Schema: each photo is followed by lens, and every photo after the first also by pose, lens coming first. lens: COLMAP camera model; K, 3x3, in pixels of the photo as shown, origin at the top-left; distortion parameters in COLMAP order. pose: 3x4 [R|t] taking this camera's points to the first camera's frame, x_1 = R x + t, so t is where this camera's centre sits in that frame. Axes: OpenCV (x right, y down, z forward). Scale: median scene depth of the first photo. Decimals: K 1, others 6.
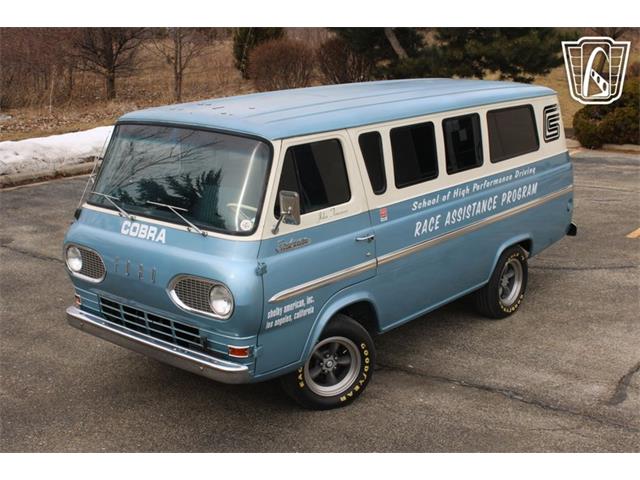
lens RADIAL K [[890.4, 0, 324.0], [0, 890.4, 250.3], [0, 0, 1]] dist [0.062715, 0.000000]
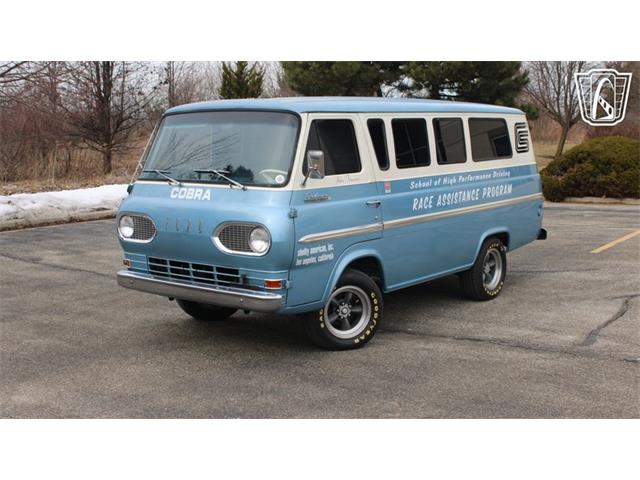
lens RADIAL K [[890.4, 0, 322.6], [0, 890.4, 236.6], [0, 0, 1]] dist [0.062715, 0.000000]
pose [[0.999358, -0.005652, 0.035381, -0.060111], [0.010300, 0.991118, -0.132587, 0.174851], [-0.034318, 0.132867, 0.990540, -0.164790]]
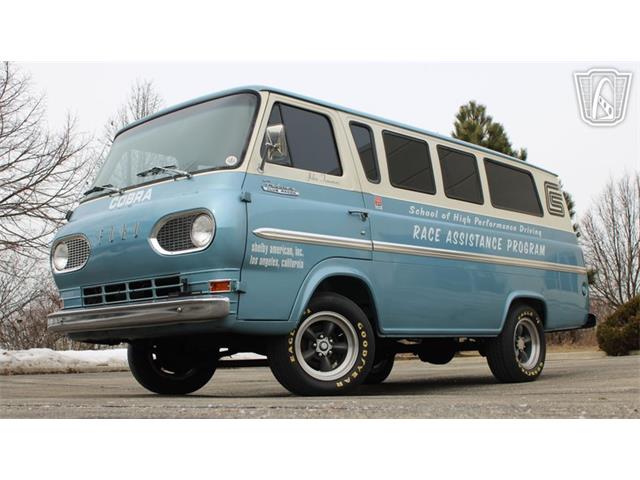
lens RADIAL K [[890.4, 0, 320.7], [0, 890.4, 253.1], [0, 0, 1]] dist [0.062715, 0.000000]
pose [[0.998993, -0.025576, -0.036854, 0.036748], [0.009932, 0.927265, -0.374275, 0.358962], [0.043746, 0.373532, 0.926585, 0.108572]]
